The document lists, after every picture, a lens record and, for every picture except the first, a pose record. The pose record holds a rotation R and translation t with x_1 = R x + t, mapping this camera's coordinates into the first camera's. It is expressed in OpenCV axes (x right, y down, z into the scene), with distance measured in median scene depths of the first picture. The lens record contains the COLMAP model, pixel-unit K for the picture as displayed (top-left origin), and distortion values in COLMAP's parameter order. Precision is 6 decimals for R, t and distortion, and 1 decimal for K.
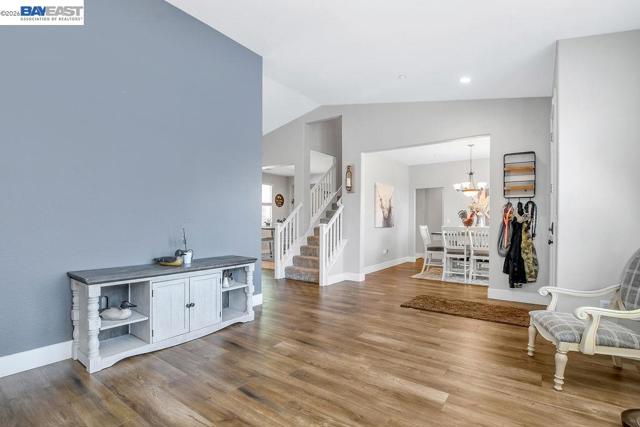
lens RADIAL K [[306.9, 0, 320.3], [0, 306.9, 217.7], [0, 0, 1]] dist [-0.027509, 0.004949]
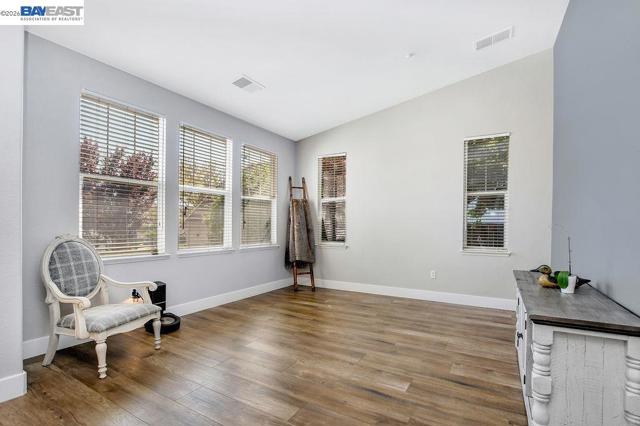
lens RADIAL K [[306.9, 0, 320.1], [0, 306.9, 218.7], [0, 0, 1]] dist [-0.027509, 0.004949]
pose [[-0.994367, -0.016660, -0.104673, 0.196750], [-0.014256, 0.999618, -0.023669, 0.017746], [0.105027, -0.022044, -0.994225, 2.071896]]
